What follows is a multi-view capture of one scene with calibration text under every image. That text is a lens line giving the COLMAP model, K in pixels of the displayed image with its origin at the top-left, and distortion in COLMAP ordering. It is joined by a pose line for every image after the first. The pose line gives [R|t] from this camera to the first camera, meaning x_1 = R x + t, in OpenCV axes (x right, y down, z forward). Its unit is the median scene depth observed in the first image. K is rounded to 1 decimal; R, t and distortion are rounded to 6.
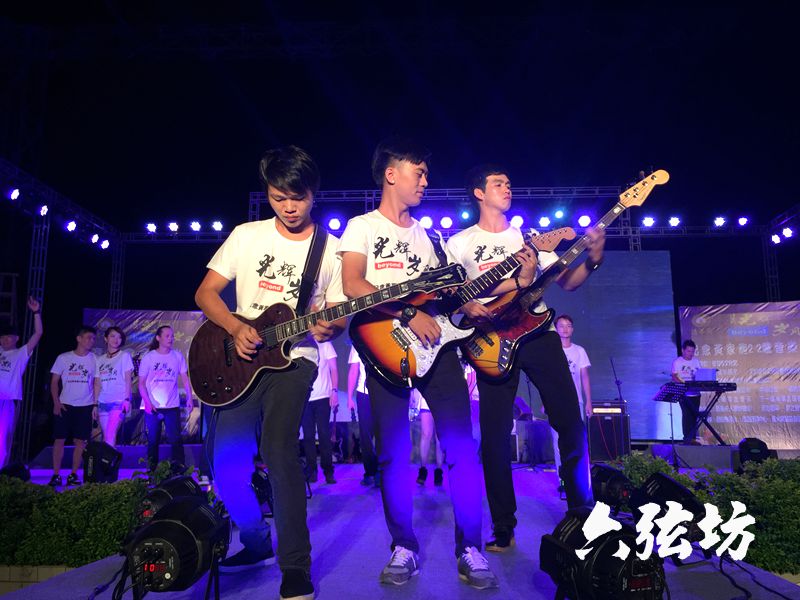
lens RADIAL K [[750.1, 0, 399.9], [0, 750.1, 295.9], [0, 0, 1]] dist [0.084736, -0.130945]
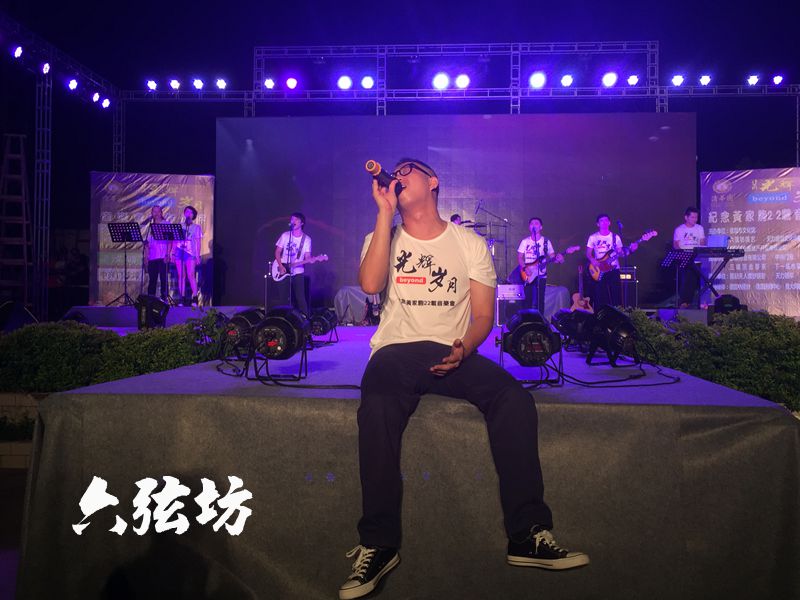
lens RADIAL K [[842.7, 0, 398.7], [0, 842.7, 290.5], [0, 0, 1]] dist [0.058557, -0.018408]
pose [[0.999878, 0.006554, -0.014182, -0.002548], [-0.004227, 0.987389, 0.158253, -0.007647], [0.015040, -0.158174, 0.987297, -0.119088]]
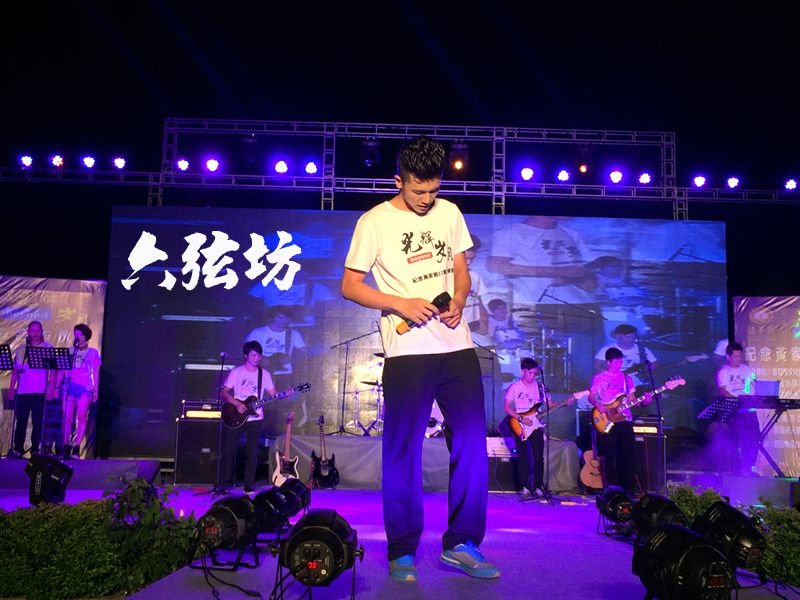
lens RADIAL K [[1094.6, 0, 394.9], [0, 1094.6, 289.5], [0, 0, 1]] dist [0.037671, 0.088723]
pose [[0.997690, 0.034028, 0.058786, -0.045757], [-0.036042, 0.998787, 0.033541, -0.020416], [-0.057574, -0.035582, 0.997707, -0.105646]]
